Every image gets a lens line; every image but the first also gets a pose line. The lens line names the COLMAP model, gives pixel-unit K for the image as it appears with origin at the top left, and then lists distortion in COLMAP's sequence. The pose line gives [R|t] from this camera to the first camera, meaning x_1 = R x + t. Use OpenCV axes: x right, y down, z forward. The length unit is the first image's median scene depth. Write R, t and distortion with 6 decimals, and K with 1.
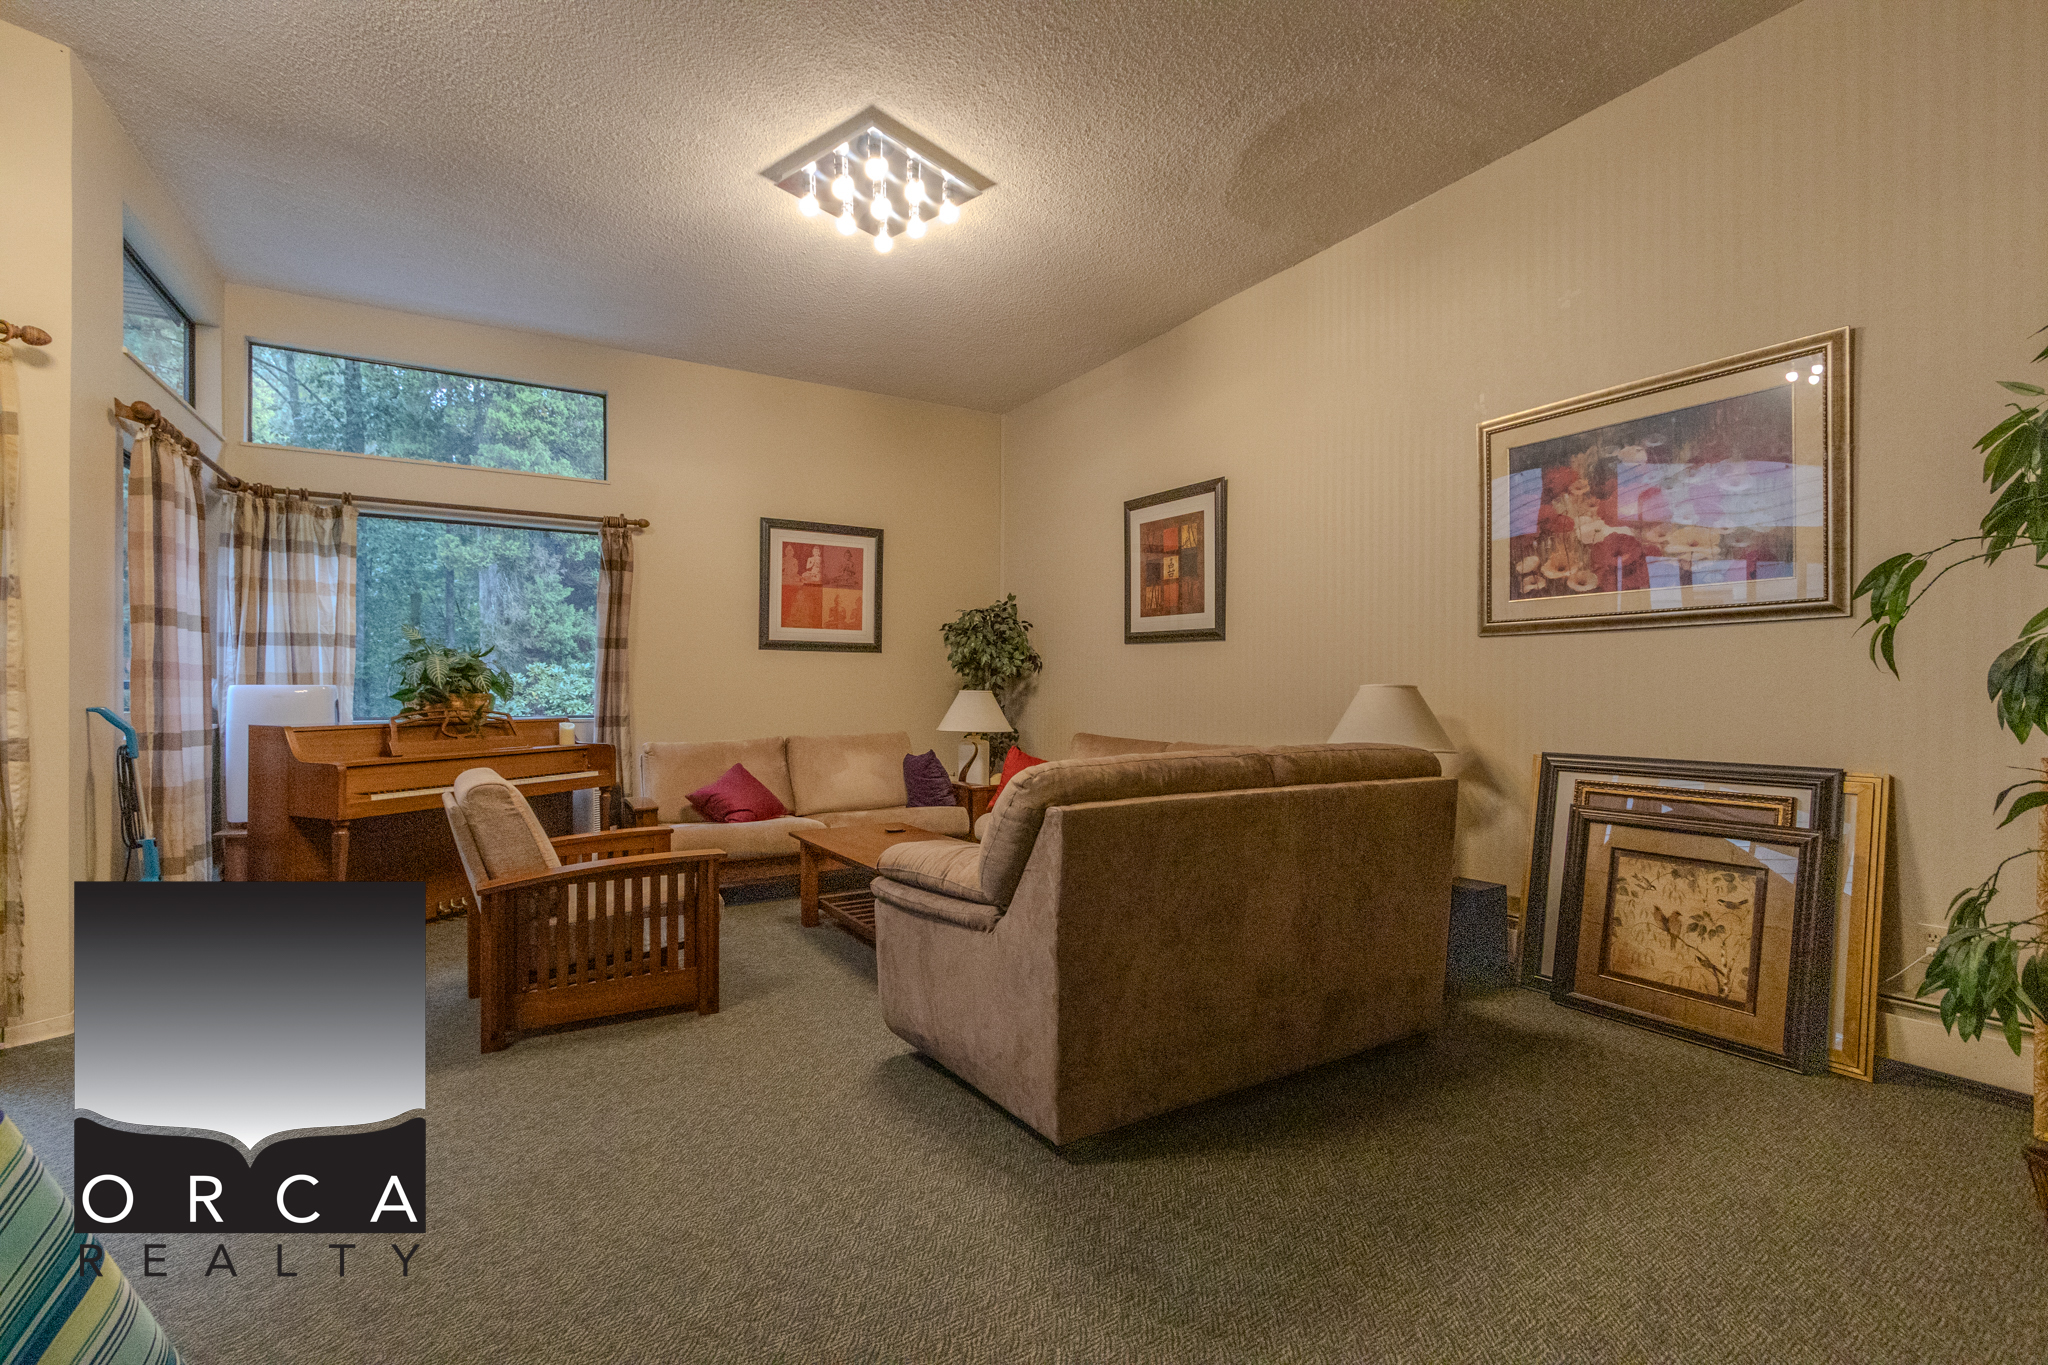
lens RADIAL K [[934.1, 0, 1023.9], [0, 934.1, 694.6], [0, 0, 1]] dist [0.007954, -0.002380]
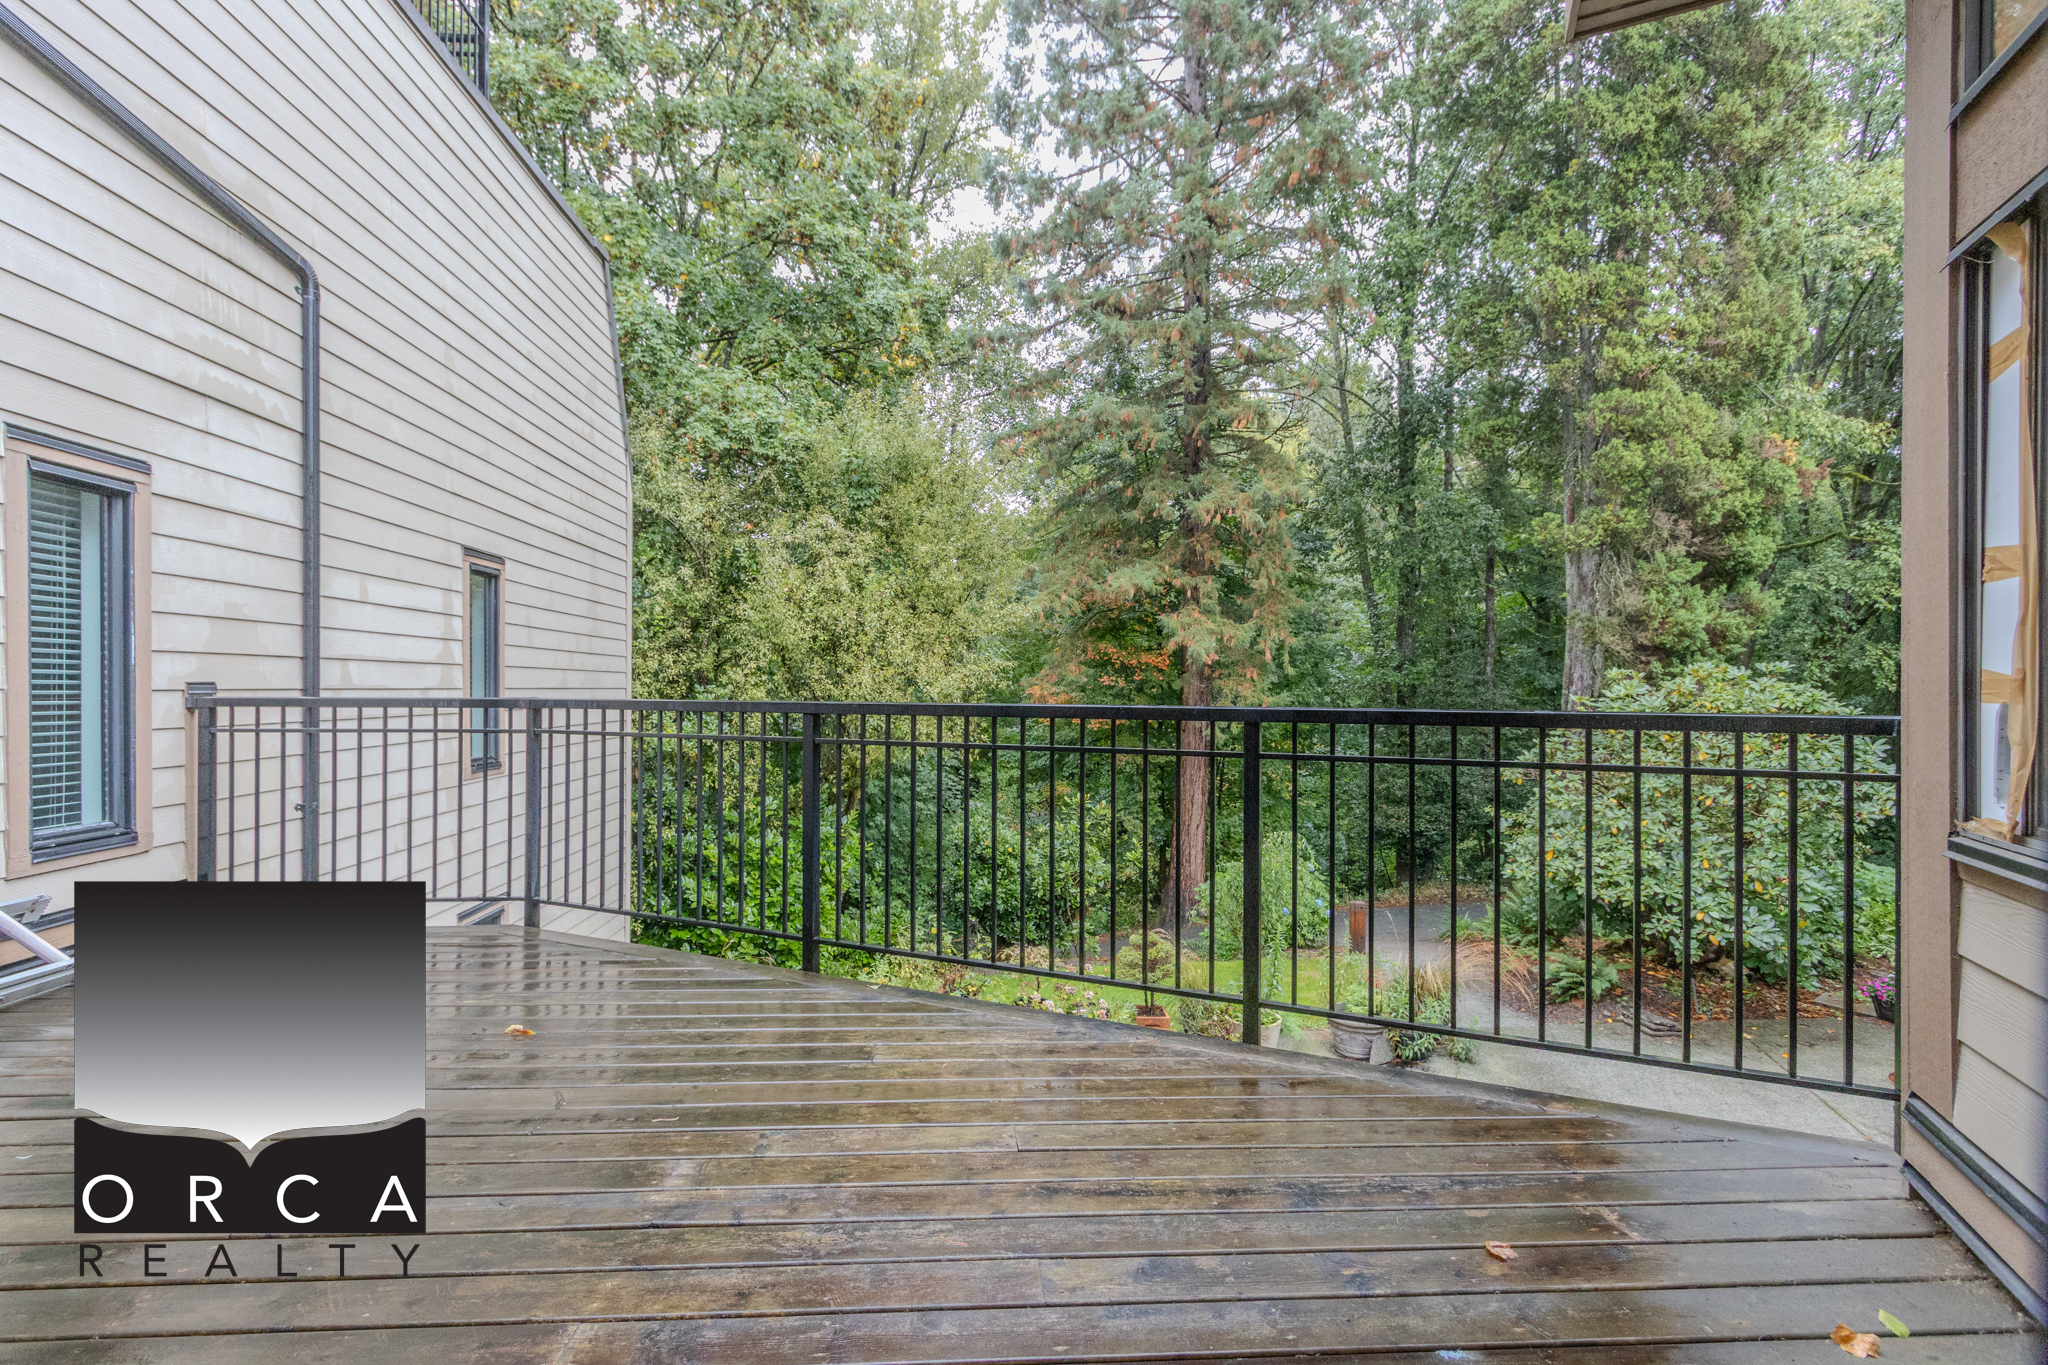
lens RADIAL K [[934.1, 0, 982.8], [0, 934.1, 688.1], [0, 0, 1]] dist [0.007954, -0.002380]
pose [[0.556856, -0.003443, -0.830602, -1.097631], [-0.003798, 0.999970, -0.006691, -0.034656], [0.830600, 0.006880, 0.556826, 0.619384]]
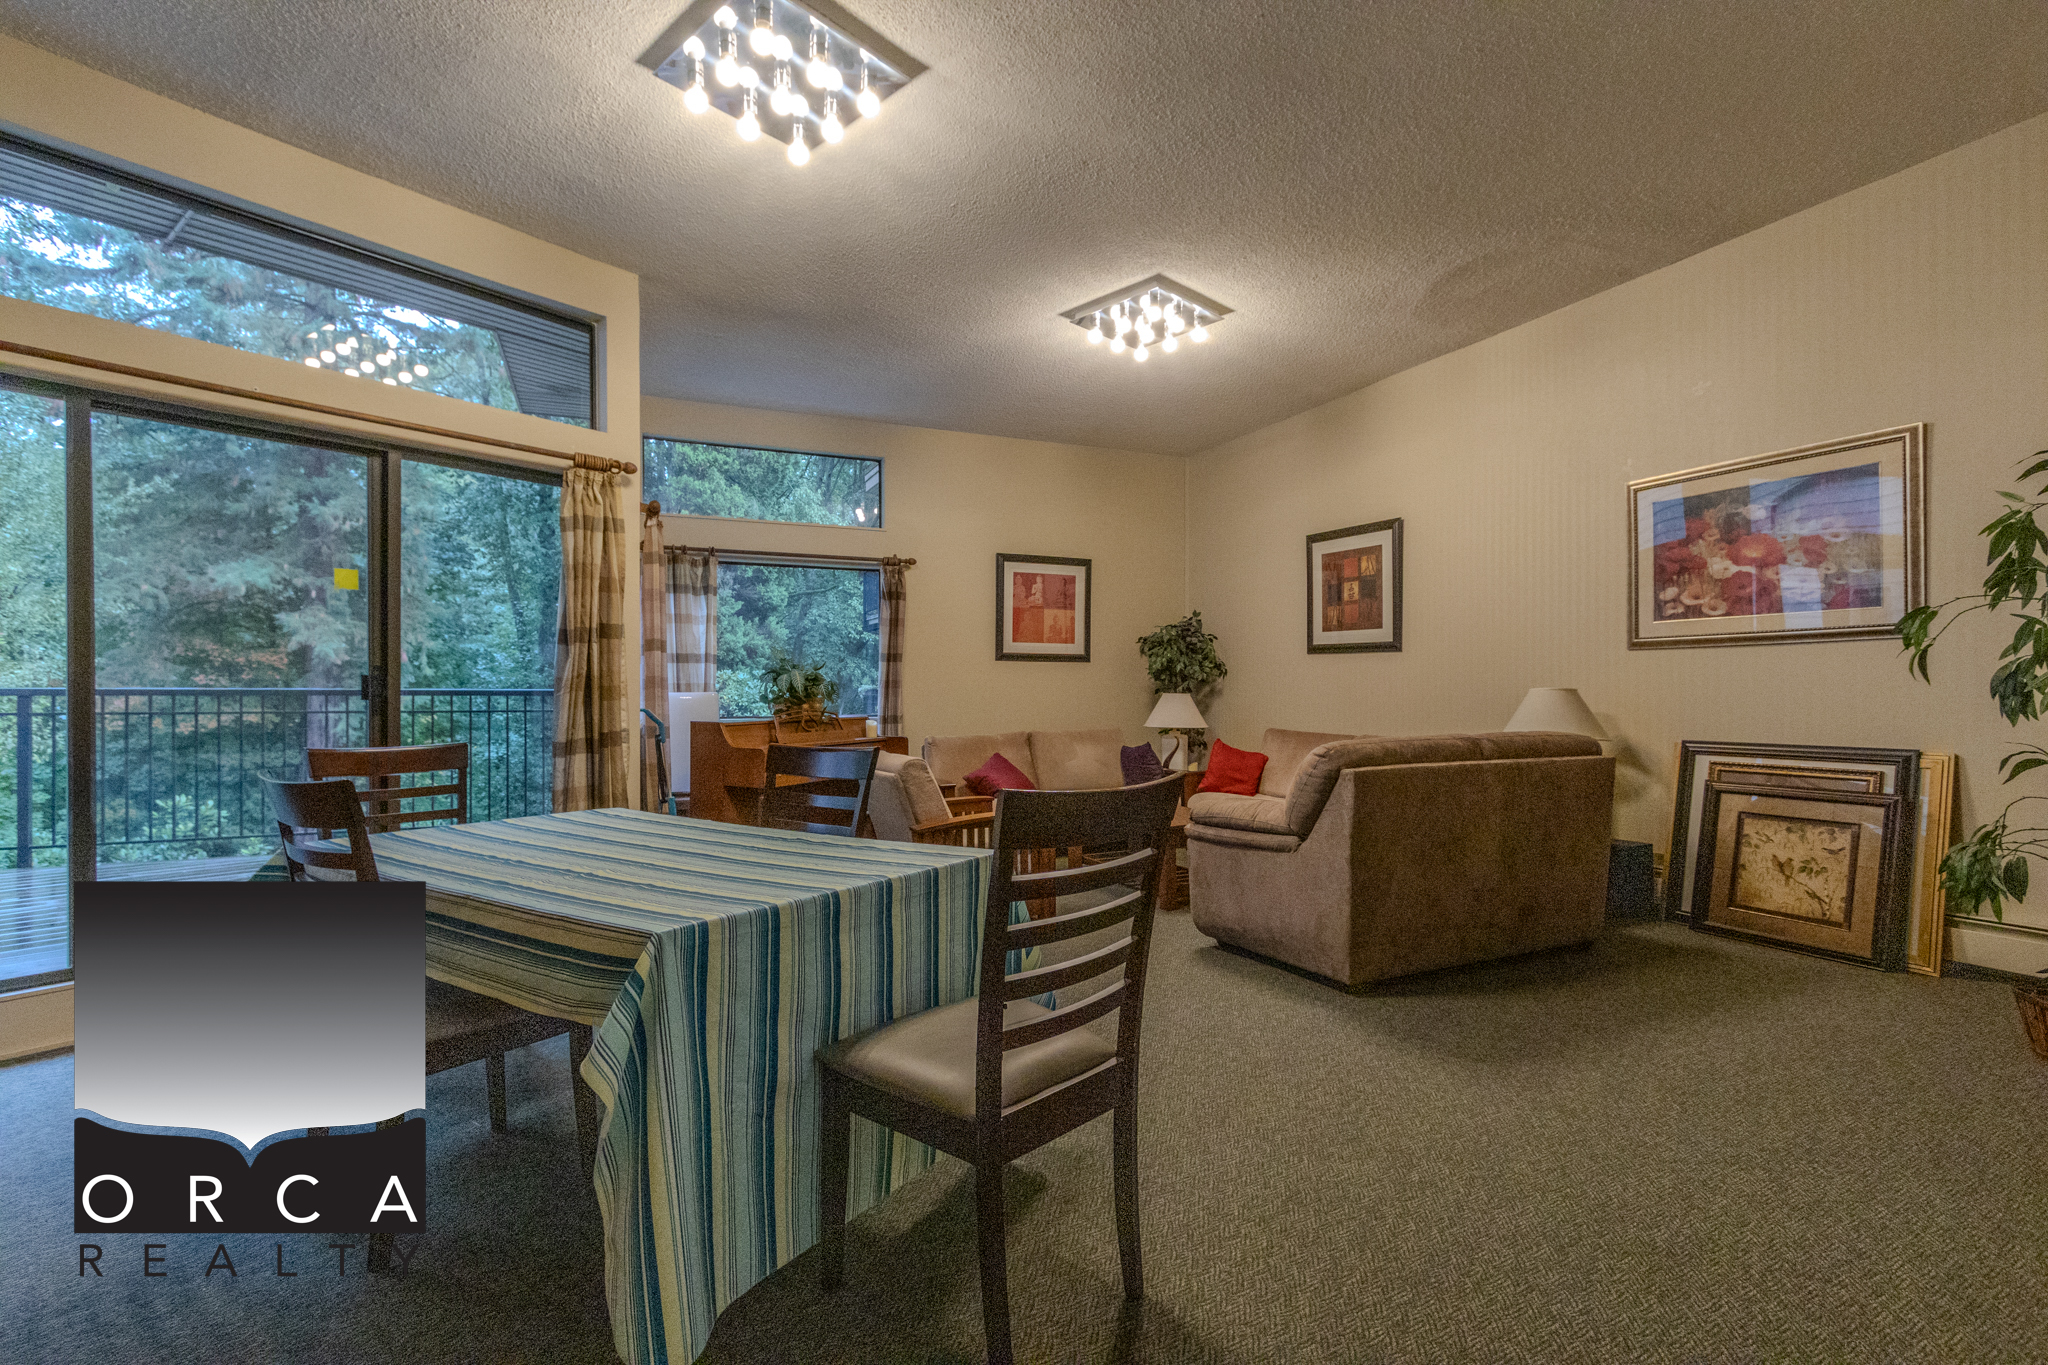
lens RADIAL K [[934.1, 0, 1021.1], [0, 934.1, 694.0], [0, 0, 1]] dist [0.007954, -0.002380]
pose [[0.993690, -0.005060, -0.112050, -0.196973], [0.004807, 0.999985, -0.002531, -0.003014], [0.112061, 0.001977, 0.993699, -0.368781]]
